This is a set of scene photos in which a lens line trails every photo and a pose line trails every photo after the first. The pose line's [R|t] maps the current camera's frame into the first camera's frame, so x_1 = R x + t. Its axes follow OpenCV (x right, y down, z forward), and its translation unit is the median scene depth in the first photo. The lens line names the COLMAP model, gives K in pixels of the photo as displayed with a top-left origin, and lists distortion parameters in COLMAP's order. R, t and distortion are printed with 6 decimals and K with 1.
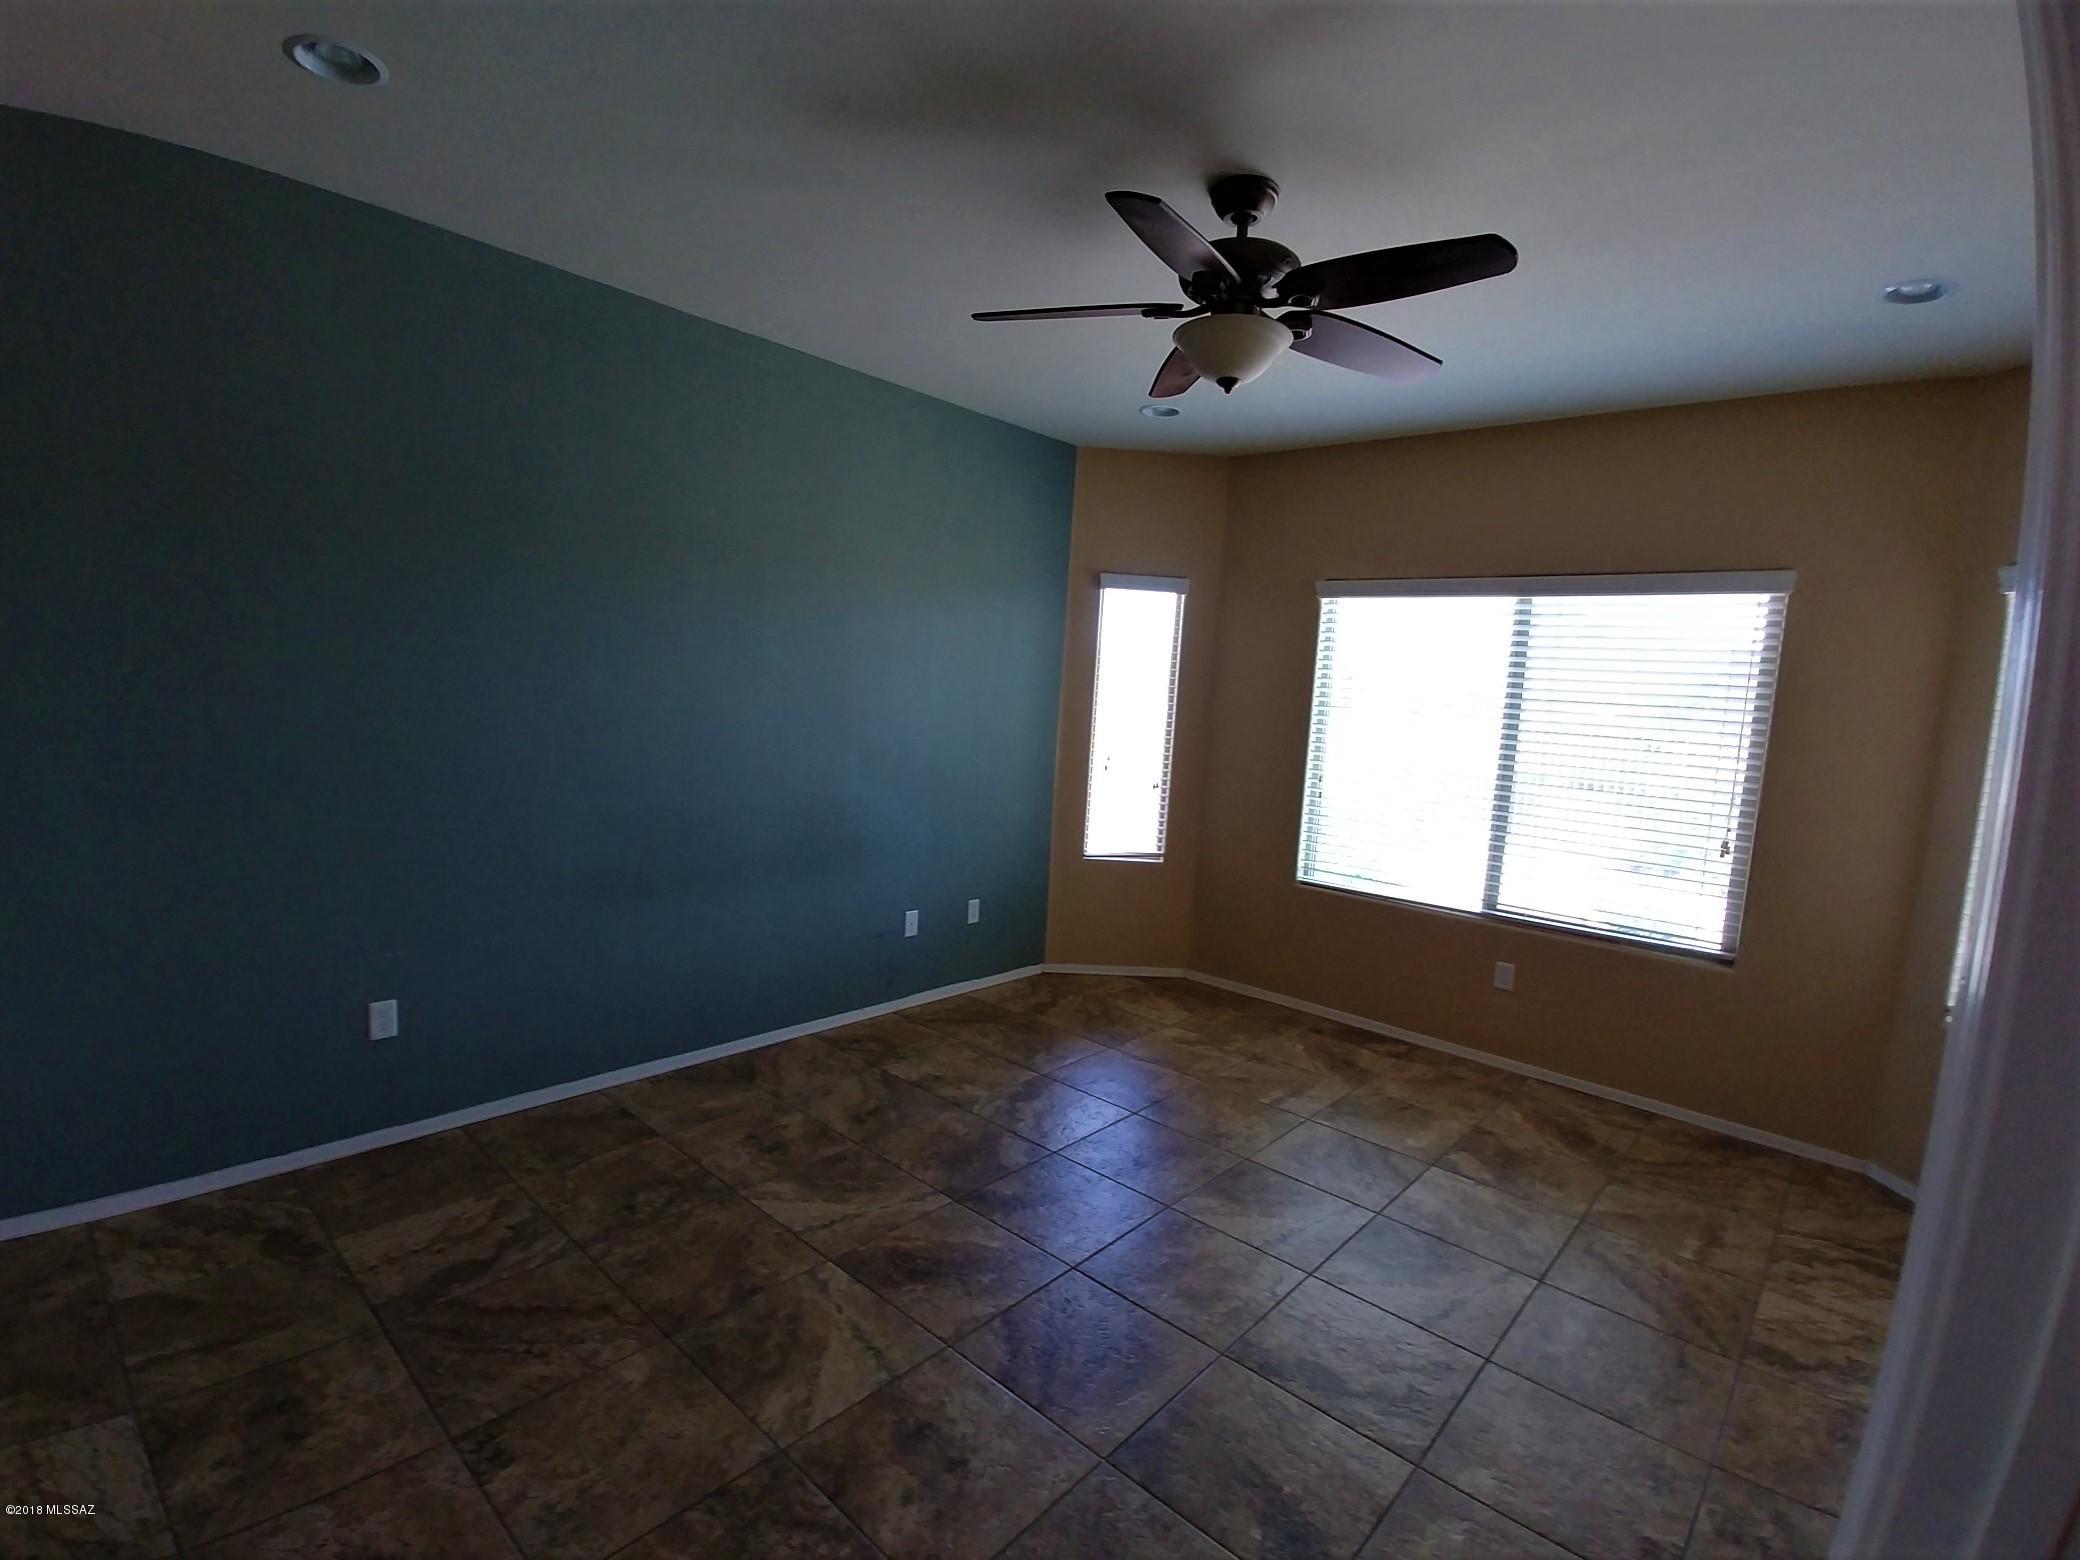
lens RADIAL K [[992.0, 0, 1025.1], [0, 992.0, 788.9], [0, 0, 1]] dist [-0.022603, -0.000248]
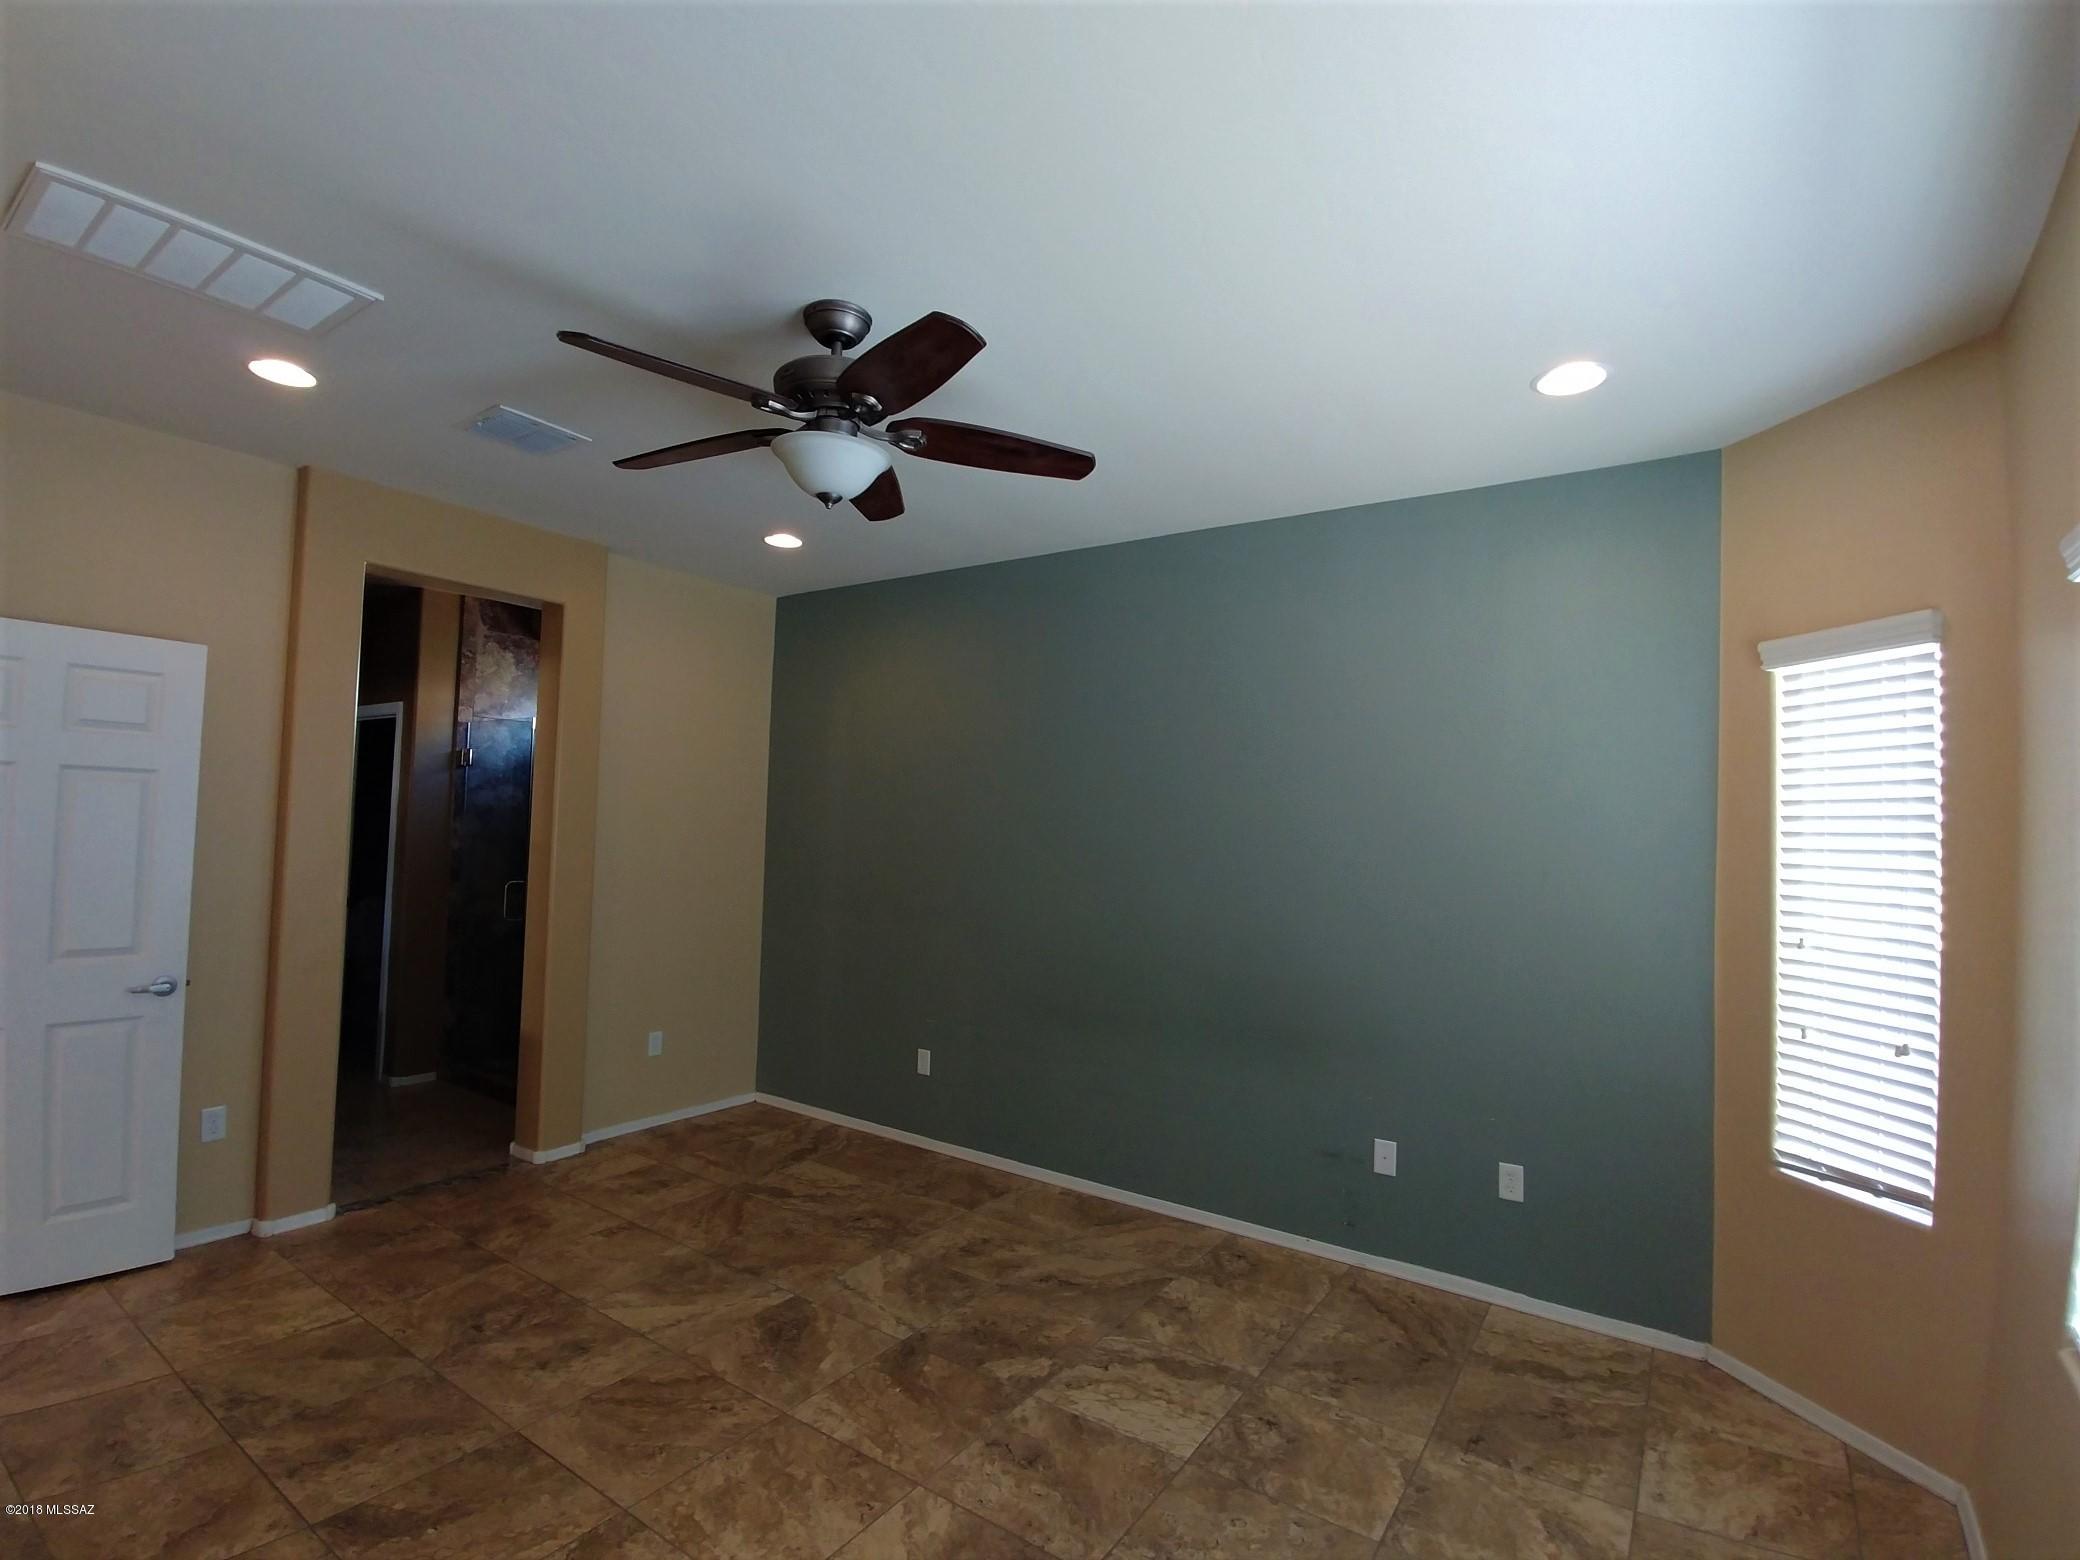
lens RADIAL K [[992.0, 0, 1025.1], [0, 992.0, 788.9], [0, 0, 1]] dist [-0.022603, -0.000248]
pose [[0.115763, -0.101107, -0.988118, 0.872892], [-0.126459, 0.985210, -0.115624, -0.030186], [0.985194, 0.138341, 0.101265, 0.836907]]
